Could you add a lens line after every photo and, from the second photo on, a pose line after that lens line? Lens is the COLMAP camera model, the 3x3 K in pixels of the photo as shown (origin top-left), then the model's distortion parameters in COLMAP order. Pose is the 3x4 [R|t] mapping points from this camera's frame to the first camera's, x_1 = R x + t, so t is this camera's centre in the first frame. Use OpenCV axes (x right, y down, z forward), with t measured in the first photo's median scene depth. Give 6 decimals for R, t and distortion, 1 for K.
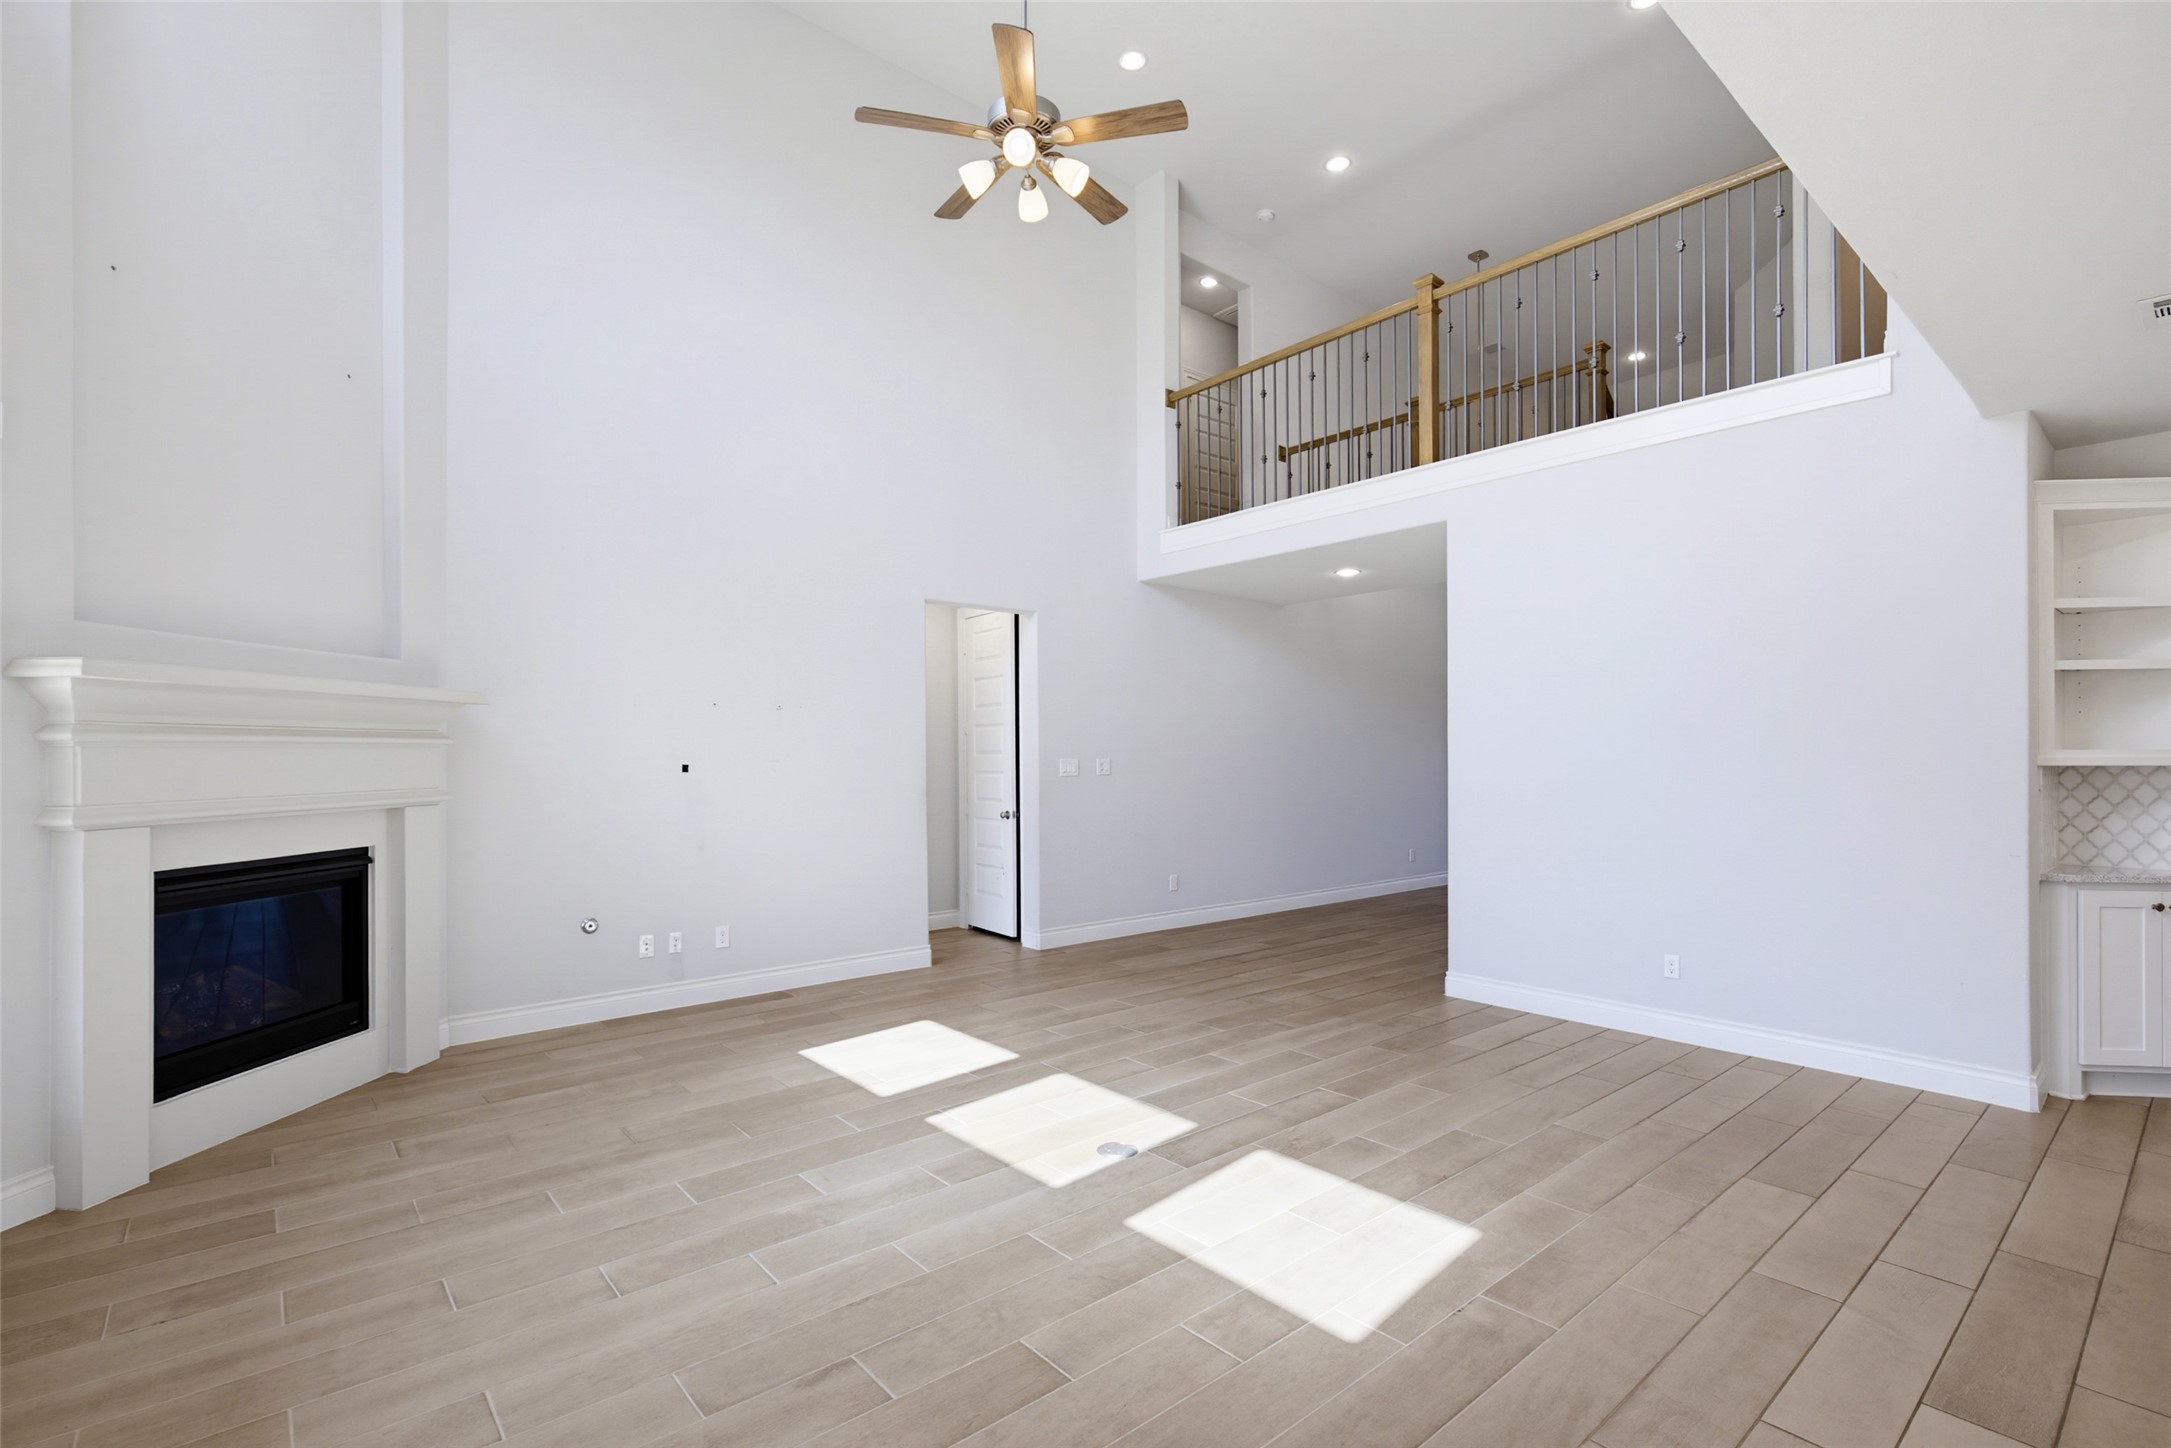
lens RADIAL K [[995.4, 0, 1076.1], [0, 995.4, 758.2], [0, 0, 1]] dist [0.000959, 0.000145]
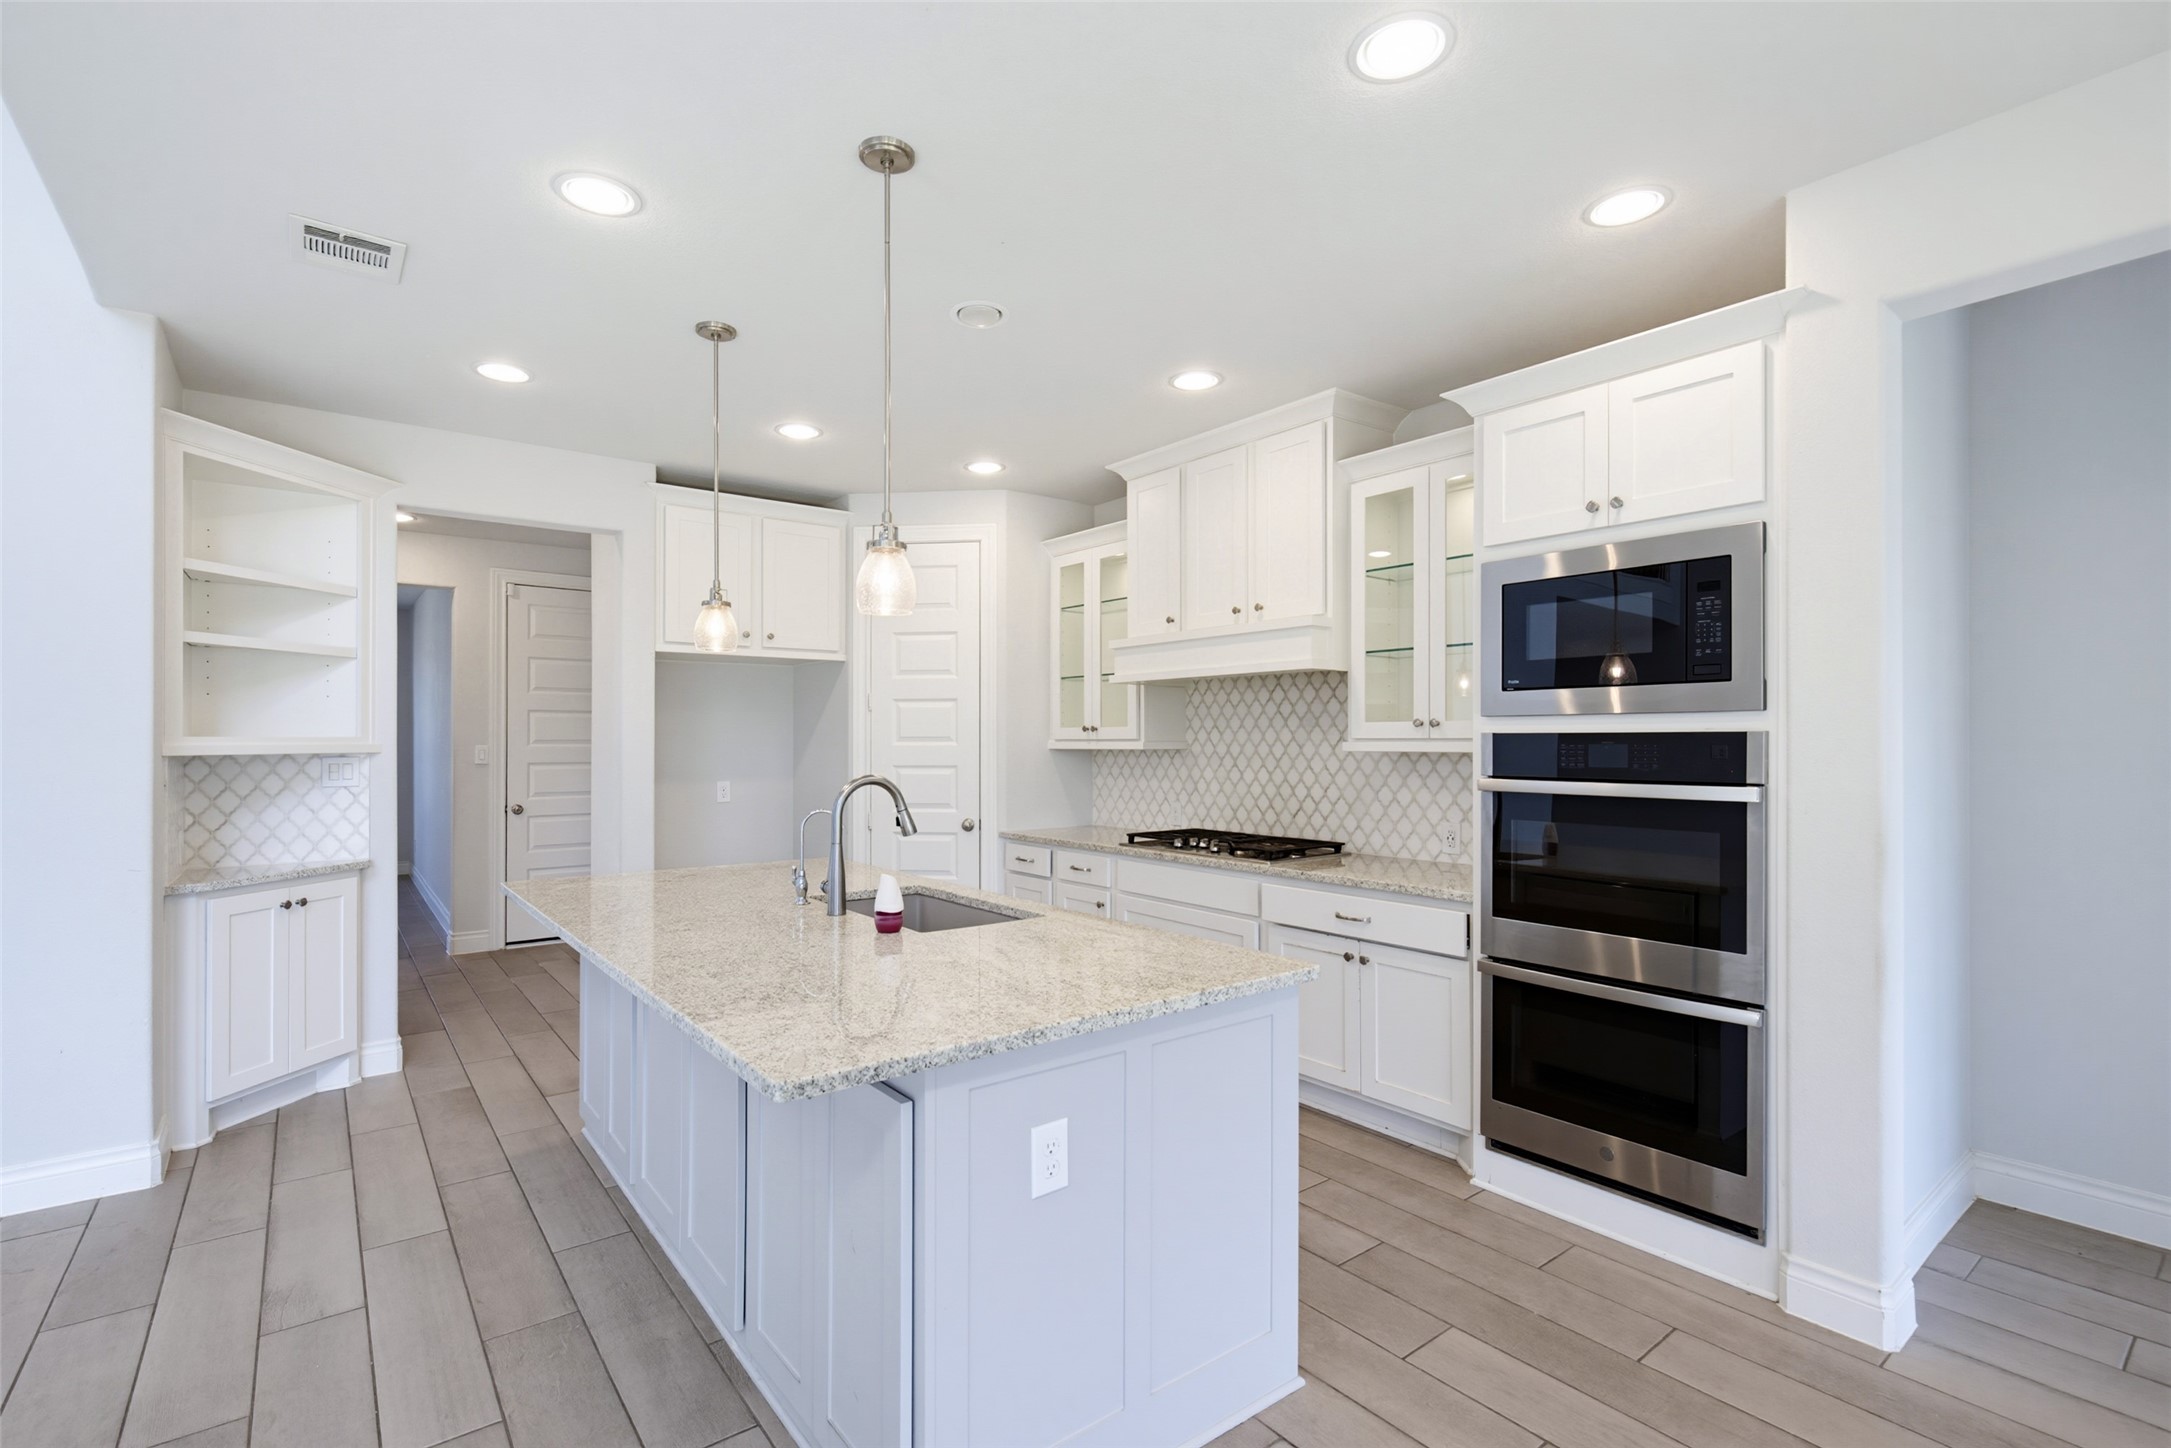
lens RADIAL K [[982.6, 0, 1062.6], [0, 982.6, 732.1], [0, 0, 1]] dist [0.002302, 0.000140]
pose [[0.050571, 0.012048, 0.998648, 0.184481], [0.004160, 0.999916, -0.012274, 0.001114], [-0.998712, 0.004775, 0.050516, 0.209849]]
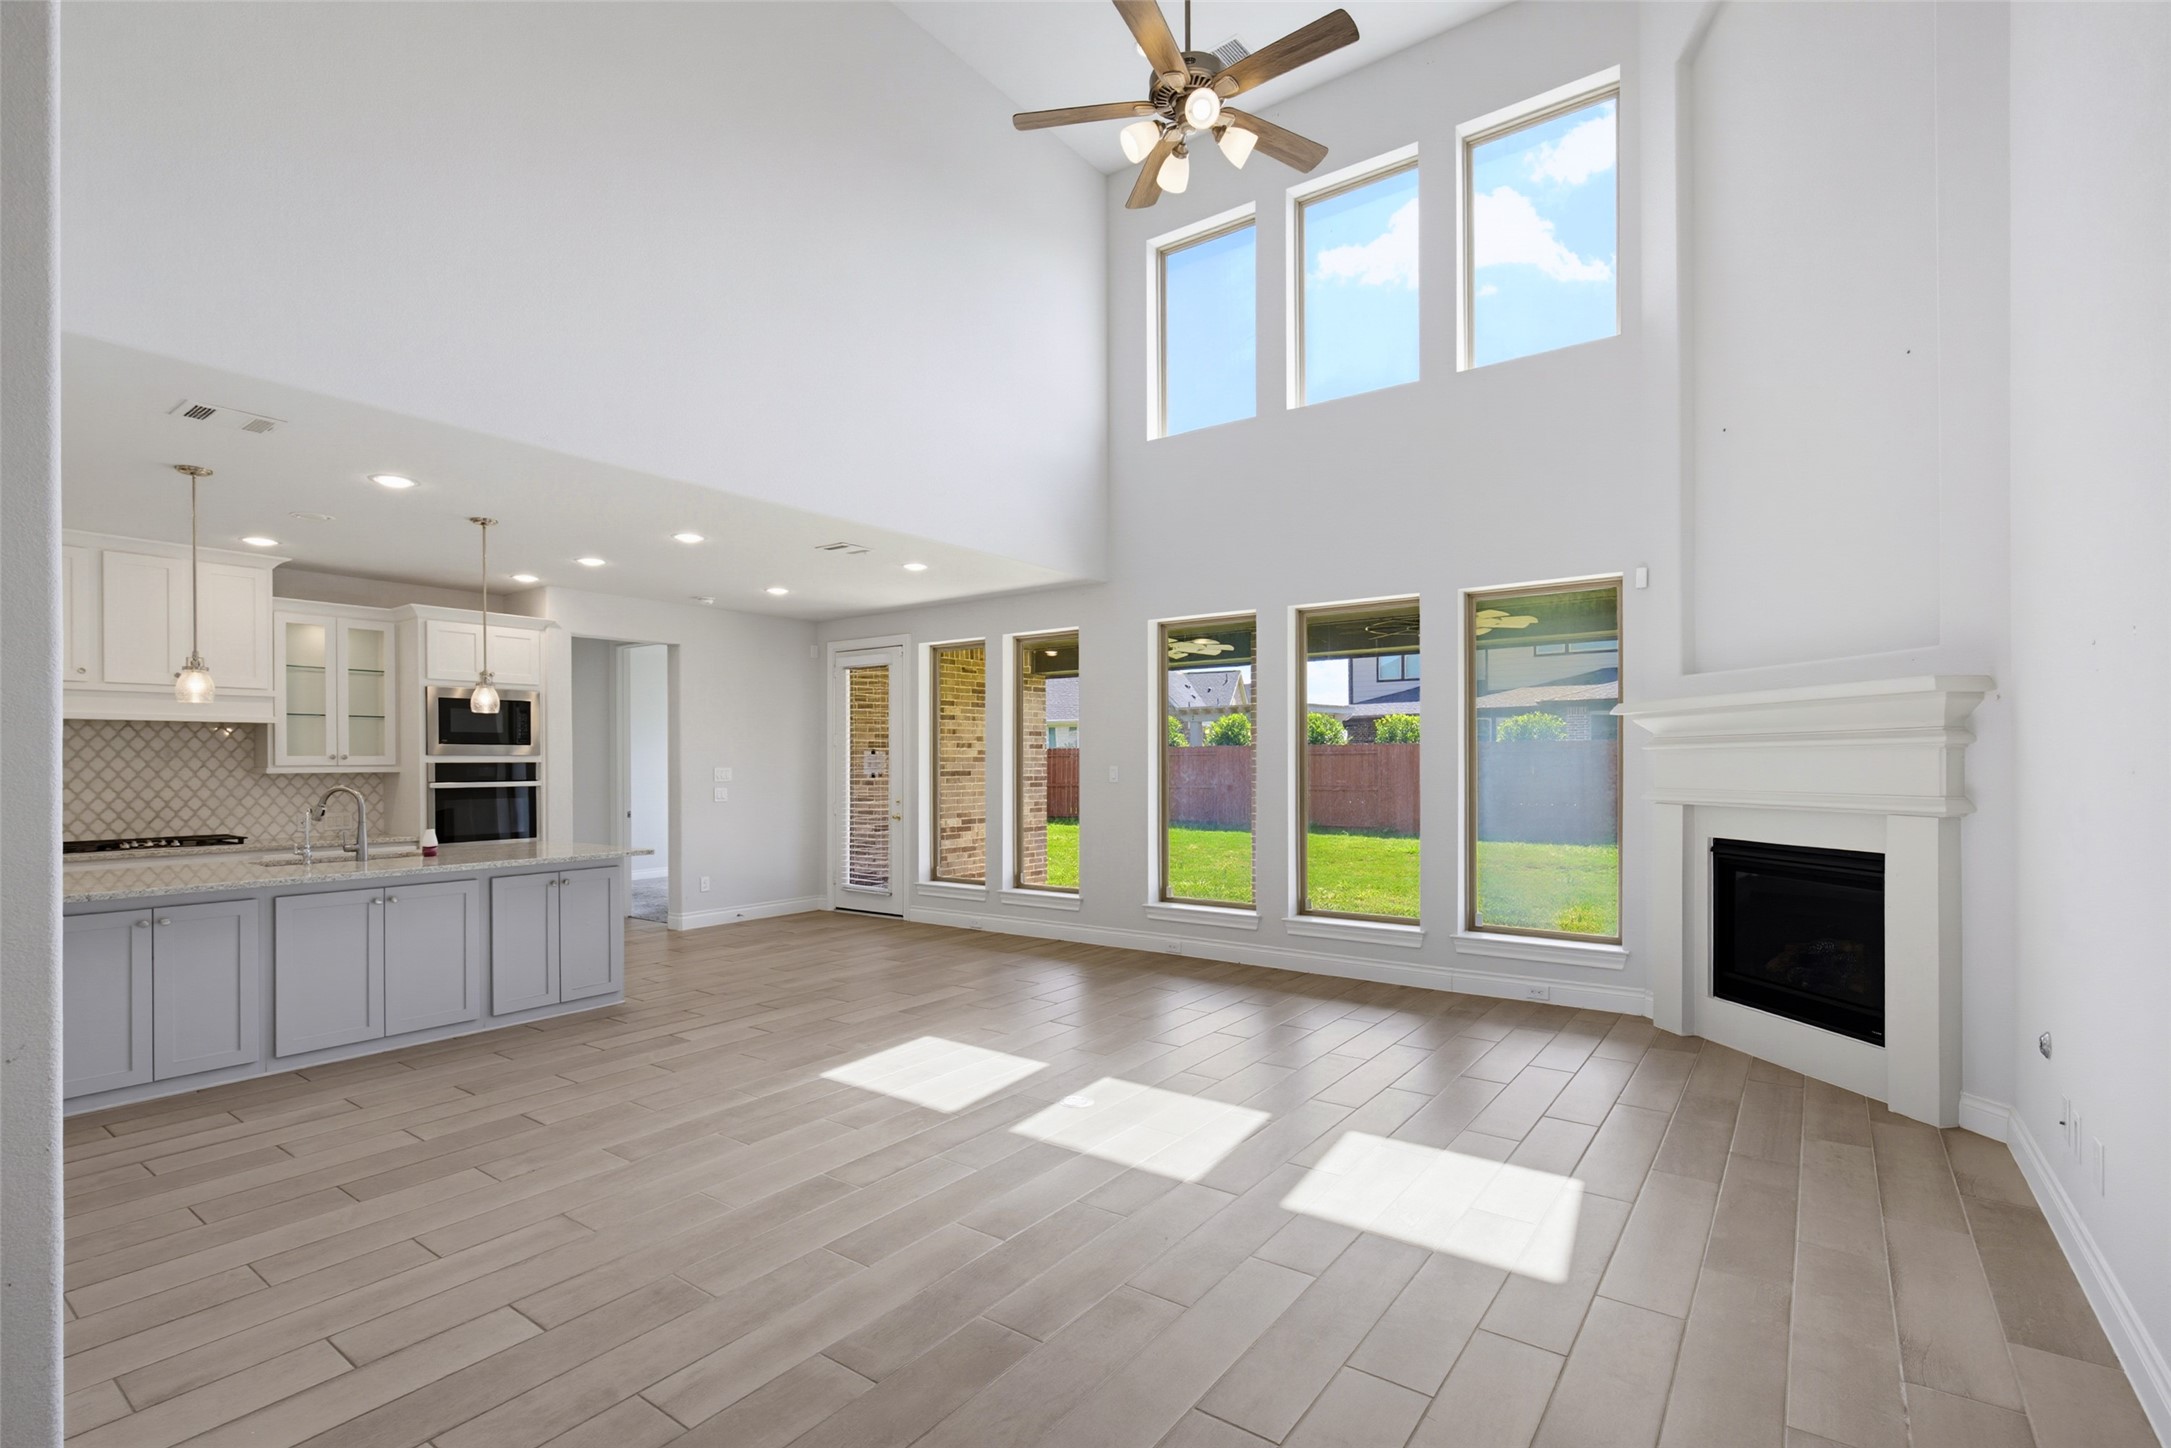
lens RADIAL K [[995.4, 0, 1076.1], [0, 995.4, 758.2], [0, 0, 1]] dist [0.000959, 0.000145]
pose [[-0.974361, 0.006878, -0.224884, 0.261203], [0.006781, 0.999976, 0.001205, -0.008550], [0.224887, -0.000350, -0.974385, 1.856286]]
